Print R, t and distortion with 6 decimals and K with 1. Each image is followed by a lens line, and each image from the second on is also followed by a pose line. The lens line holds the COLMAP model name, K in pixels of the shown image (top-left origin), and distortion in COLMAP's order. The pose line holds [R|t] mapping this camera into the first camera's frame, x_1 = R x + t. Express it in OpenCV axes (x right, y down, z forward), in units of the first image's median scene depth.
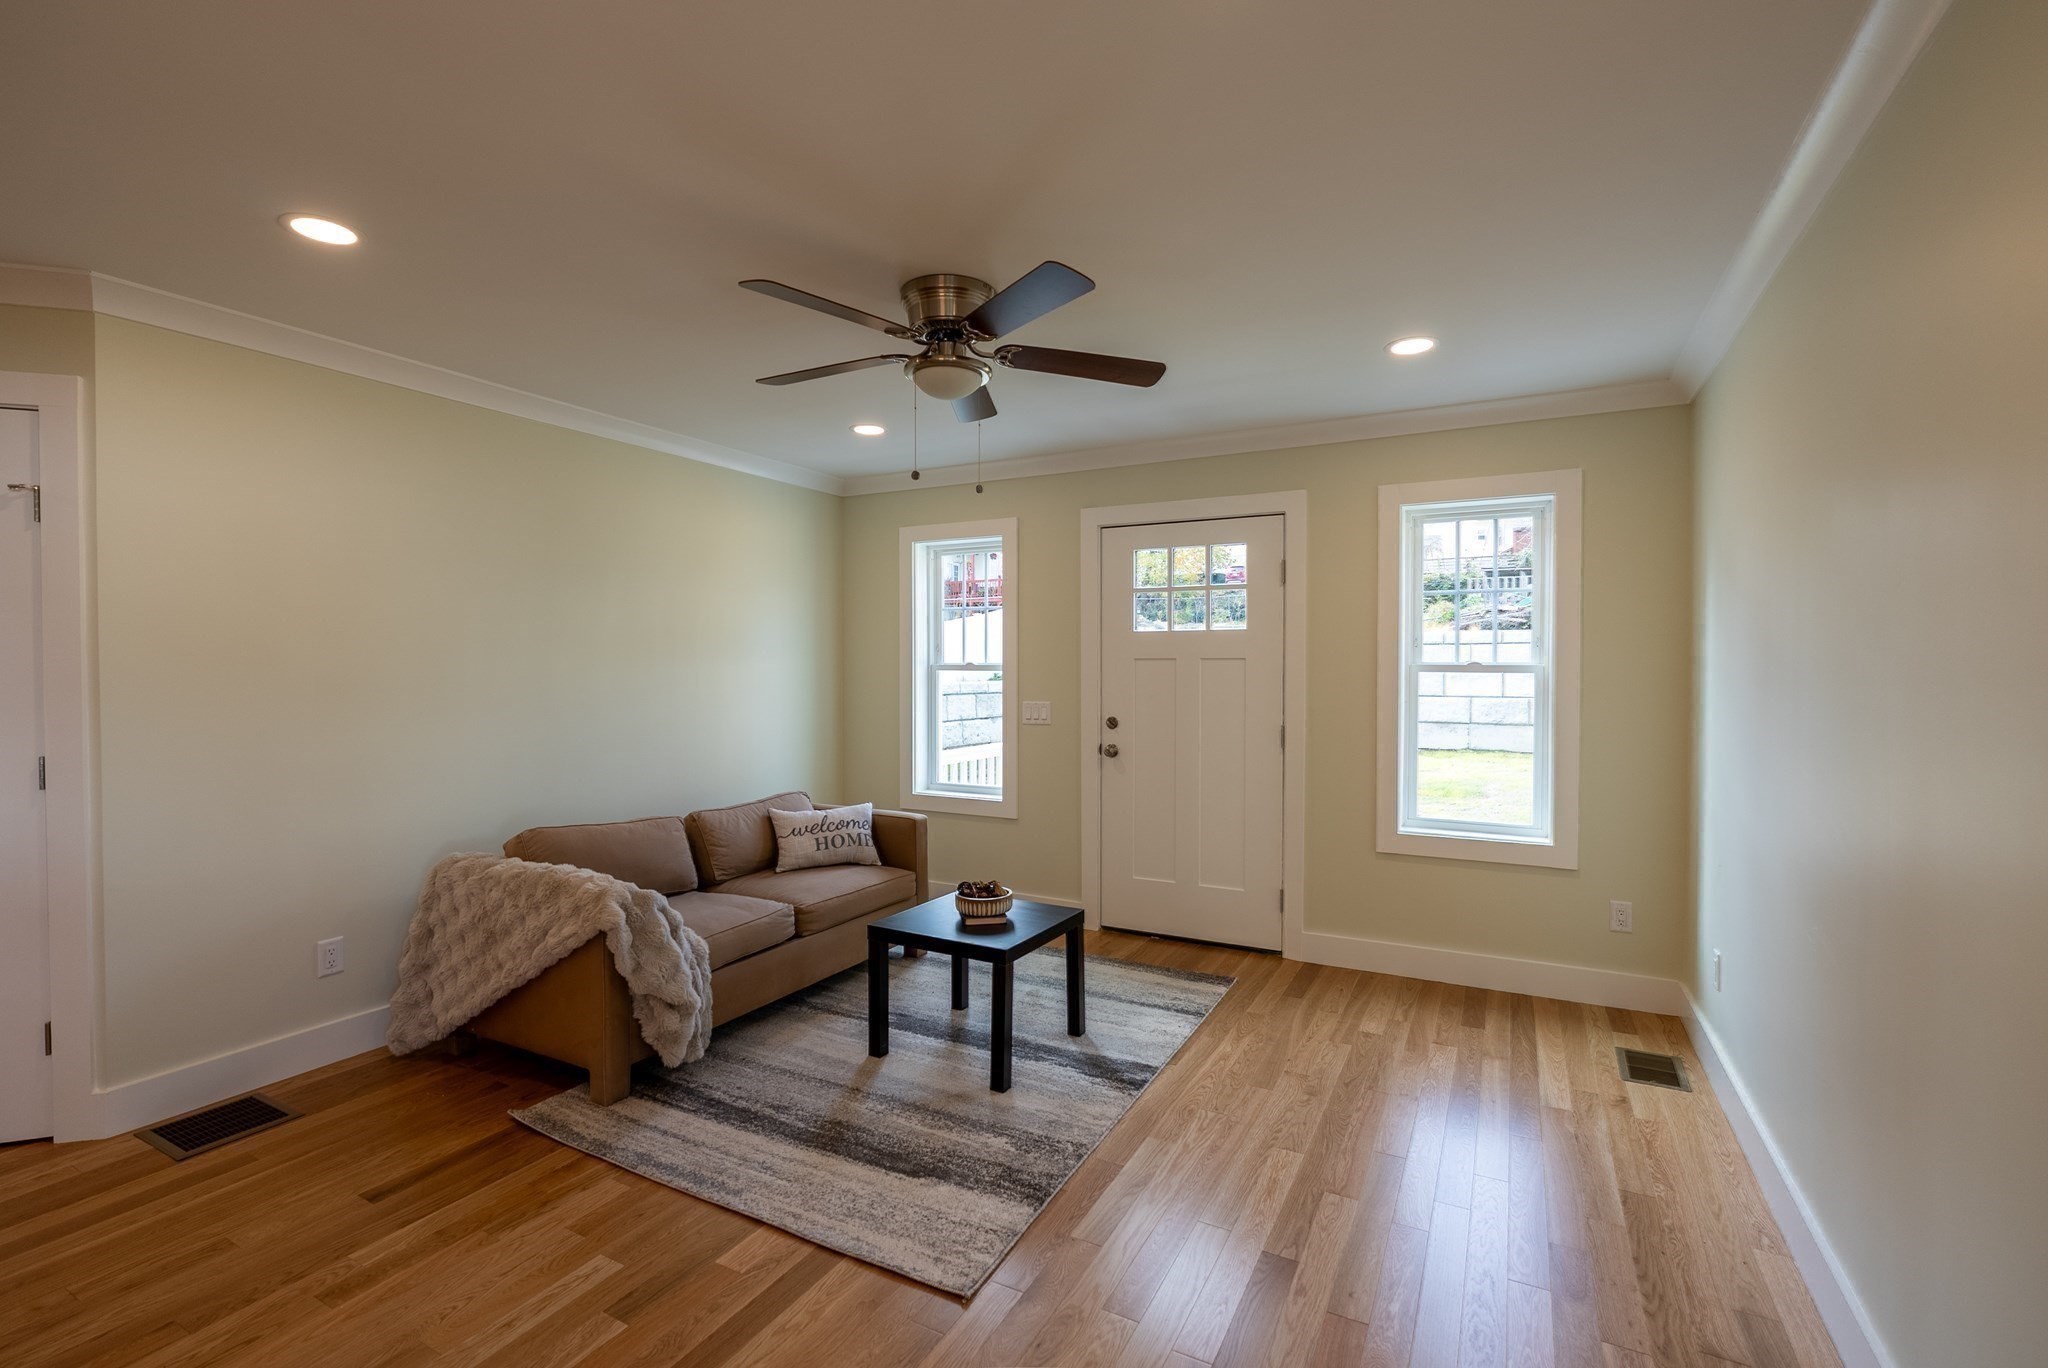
lens RADIAL K [[910.5, 0, 1026.0], [0, 910.5, 682.3], [0, 0, 1]] dist [-0.011605, 0.002459]
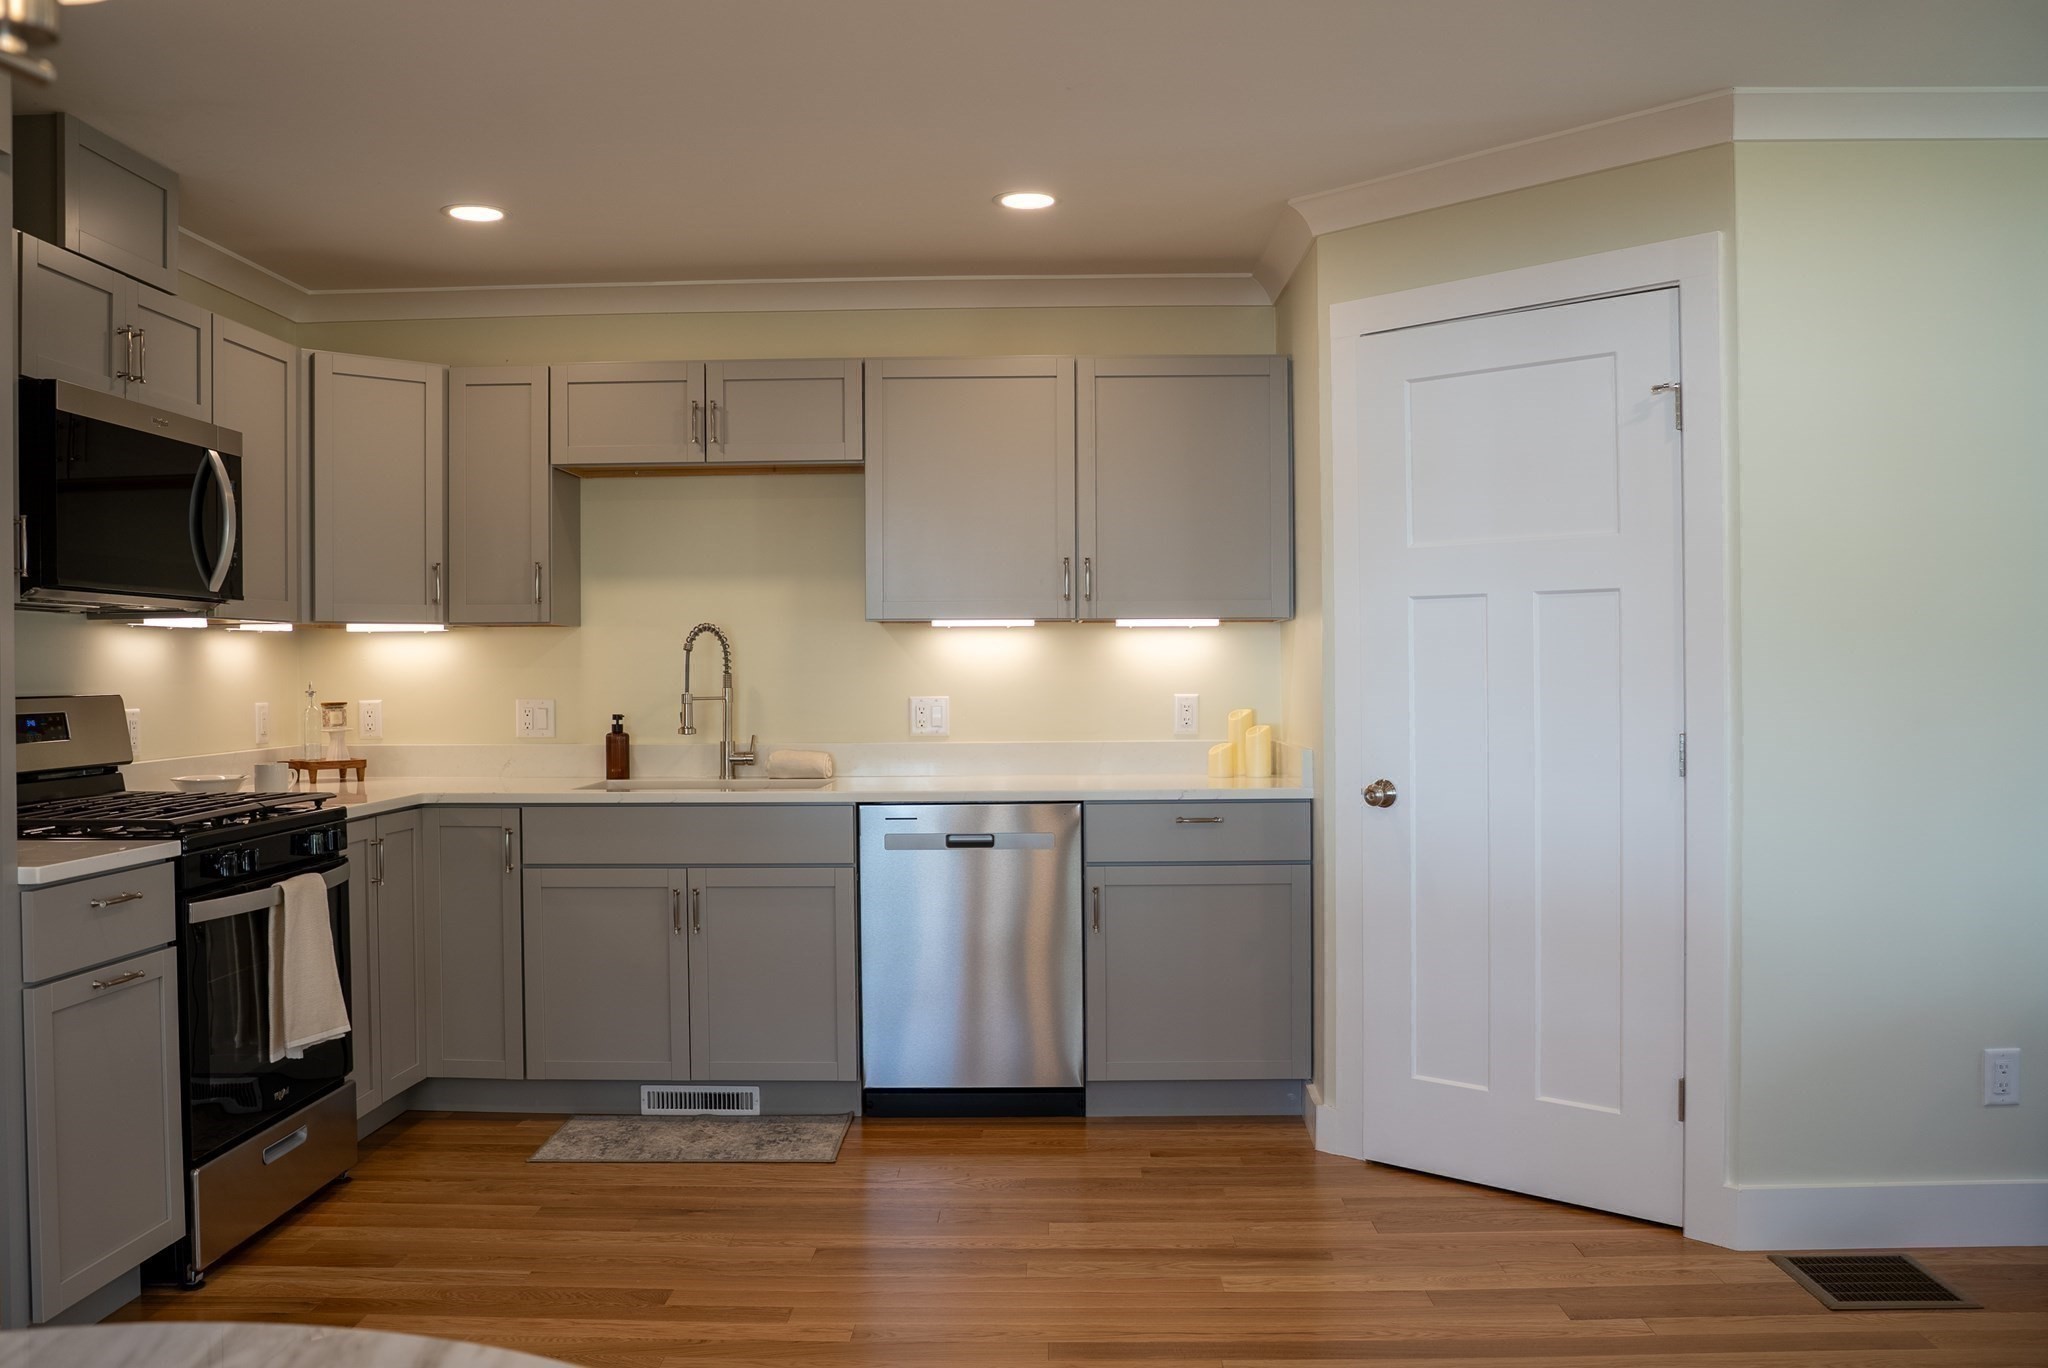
lens RADIAL K [[1672.9, 0, 1027.2], [0, 1672.9, 681.3], [0, 0, 1]] dist [-0.094816, 0.064403]
pose [[0.454706, 0.004995, -0.890628, -0.081639], [-0.006997, 0.999973, 0.002036, 0.035055], [0.890614, 0.005306, 0.454729, -0.125999]]
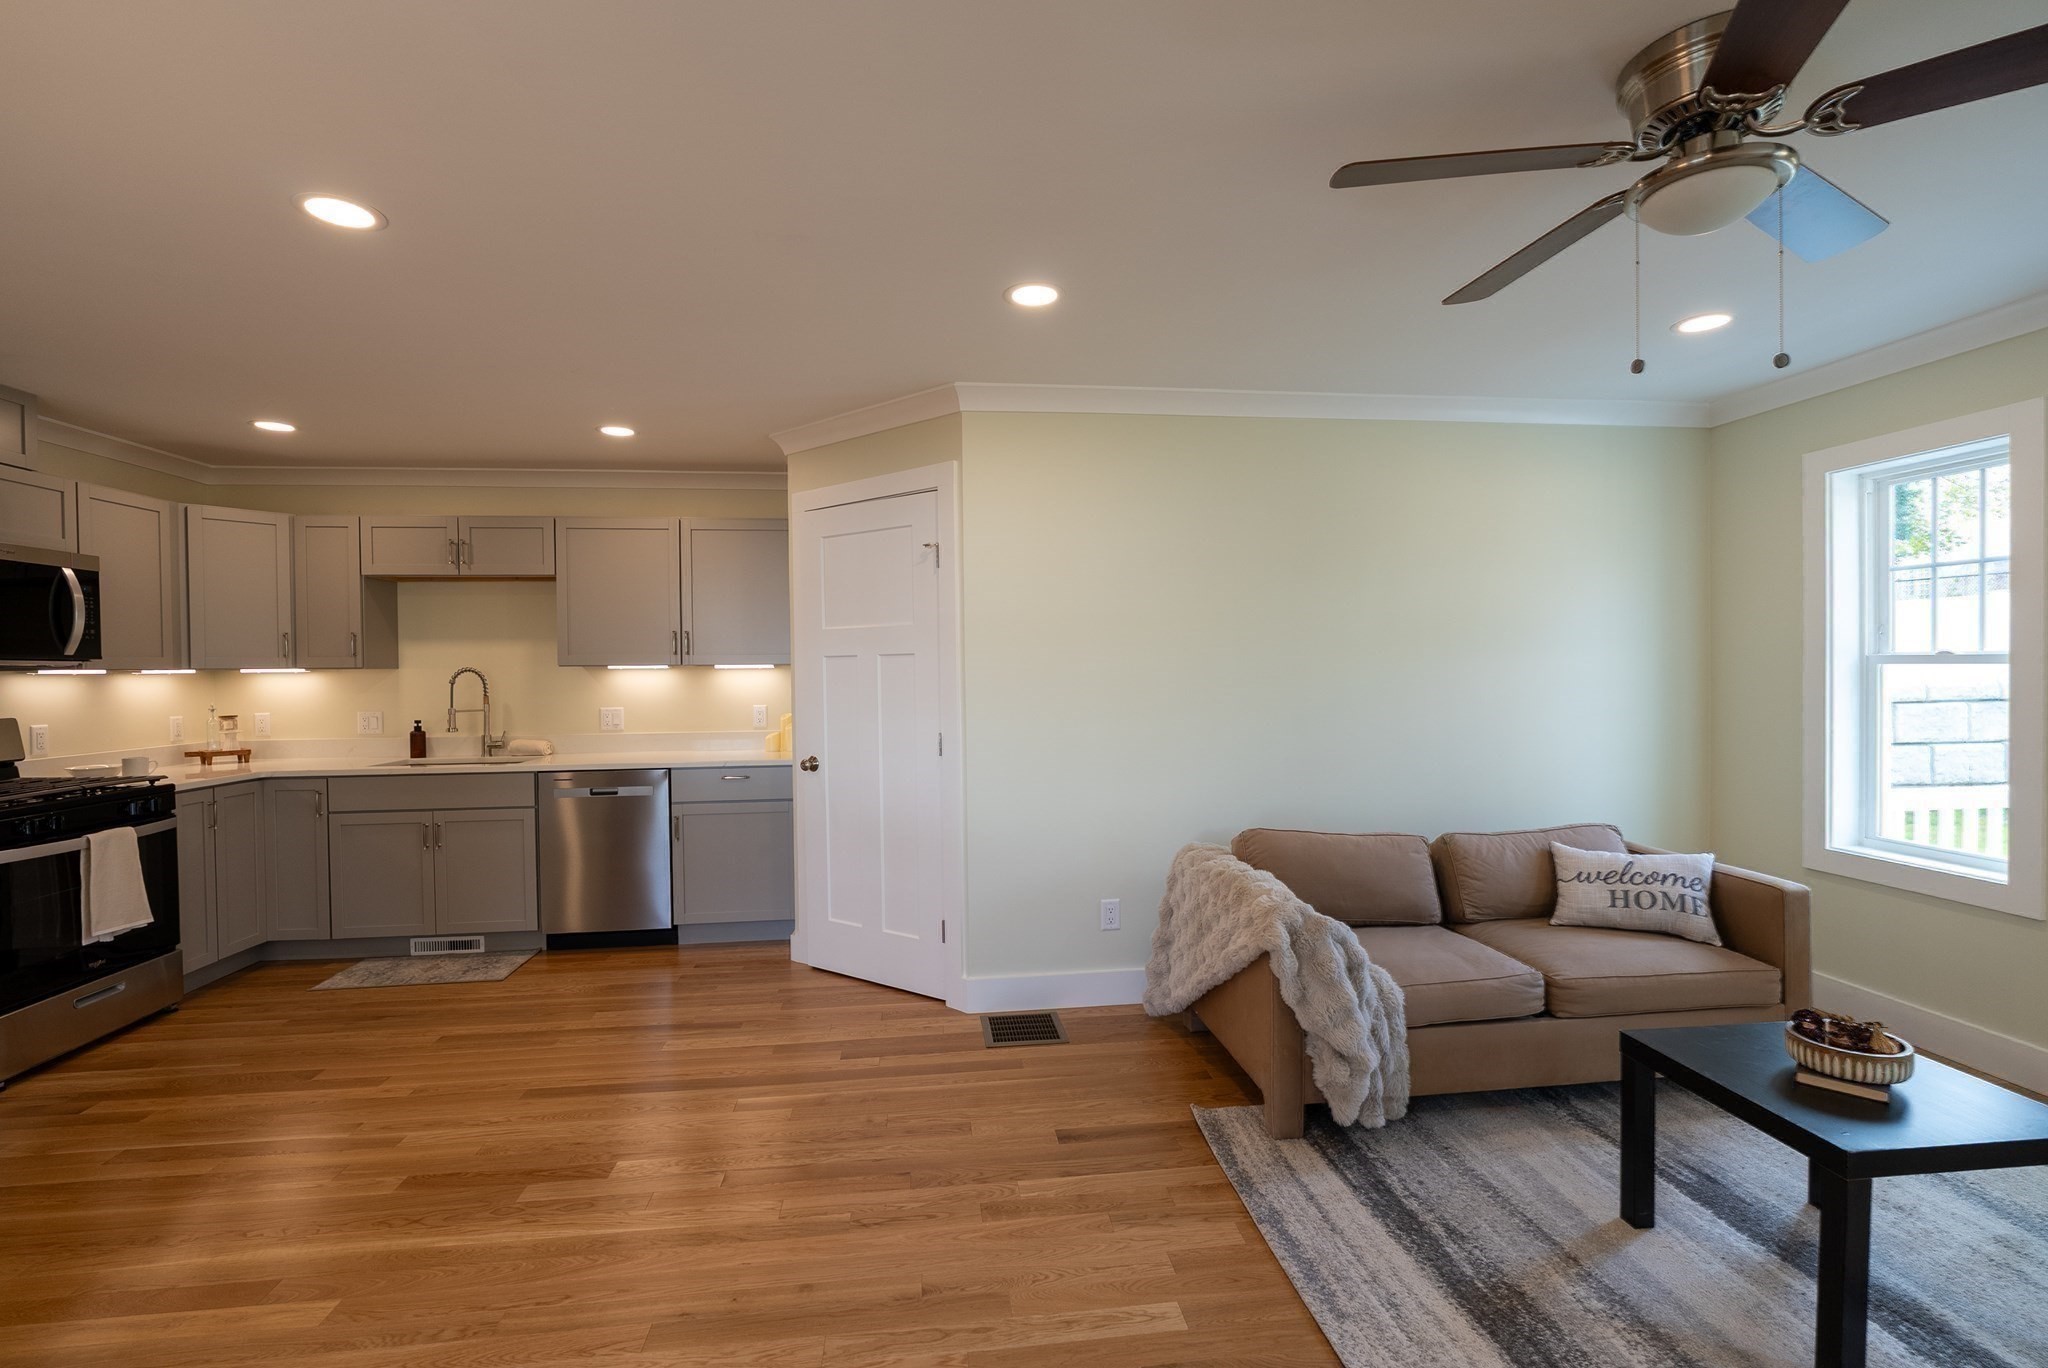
lens RADIAL K [[910.5, 0, 1024.8], [0, 910.5, 682.0], [0, 0, 1]] dist [-0.011605, 0.002459]
pose [[0.577300, 0.005247, -0.816515, 0.142632], [-0.001966, 0.999985, 0.005035, -0.004407], [0.816530, -0.001301, 0.577302, 0.249906]]
